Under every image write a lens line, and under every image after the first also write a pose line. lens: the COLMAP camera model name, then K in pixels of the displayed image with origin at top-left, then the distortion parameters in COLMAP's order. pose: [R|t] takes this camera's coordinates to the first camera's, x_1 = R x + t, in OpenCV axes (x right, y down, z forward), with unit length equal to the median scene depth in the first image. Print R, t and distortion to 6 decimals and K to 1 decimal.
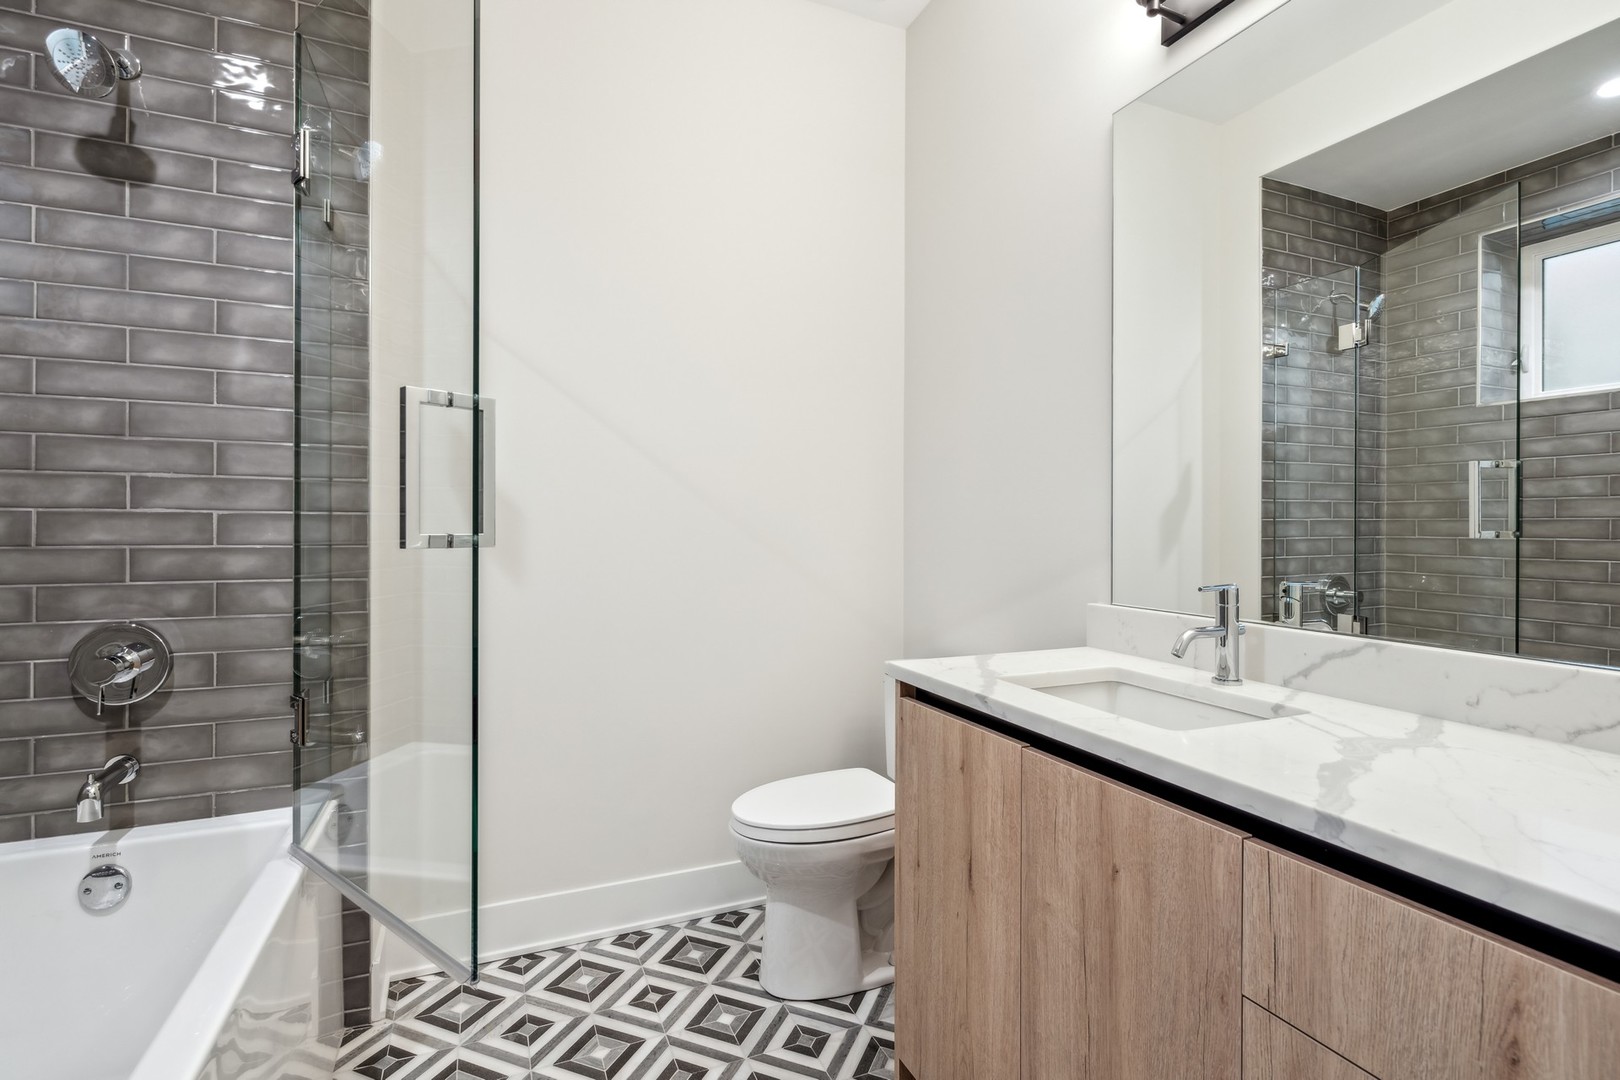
lens RADIAL K [[775.2, 0, 811.2], [0, 775.2, 527.4], [0, 0, 1]] dist [-0.003346, 0.001447]
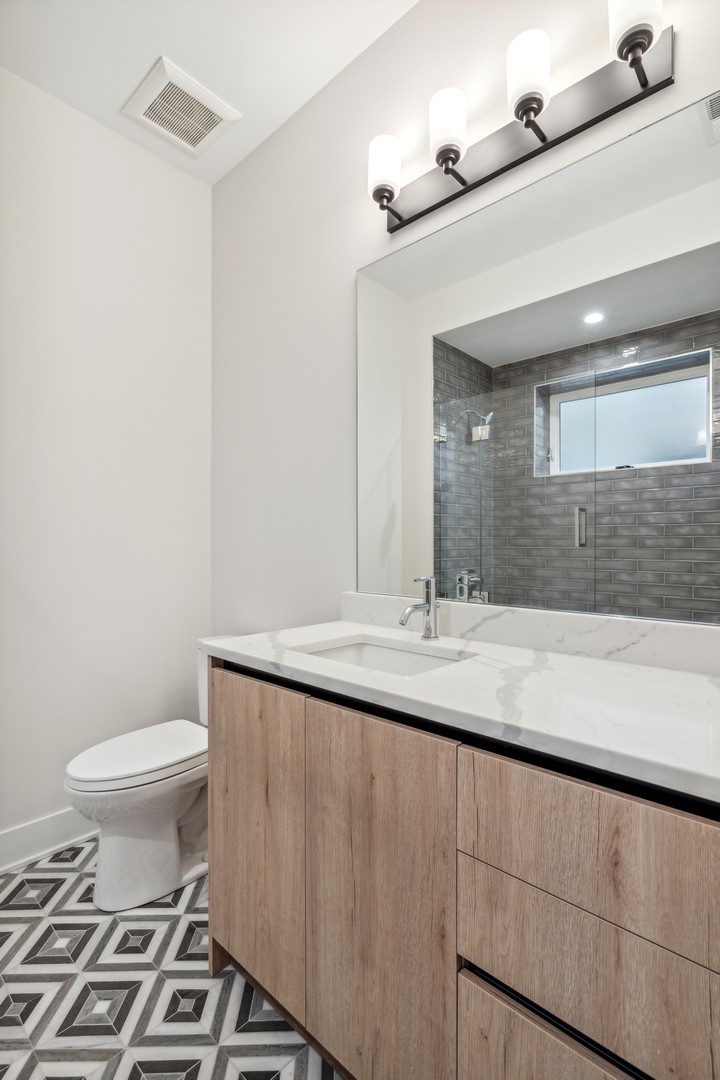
lens RADIAL K [[492.0, 0, 387.1], [0, 492.0, 546.5], [0, 0, 1]] dist [-0.000366, 0.000409]
pose [[0.892456, -0.005316, 0.451103, 0.003073], [0.002610, 0.999975, 0.006621, 0.003656], [-0.451127, -0.004731, 0.892447, 0.114738]]
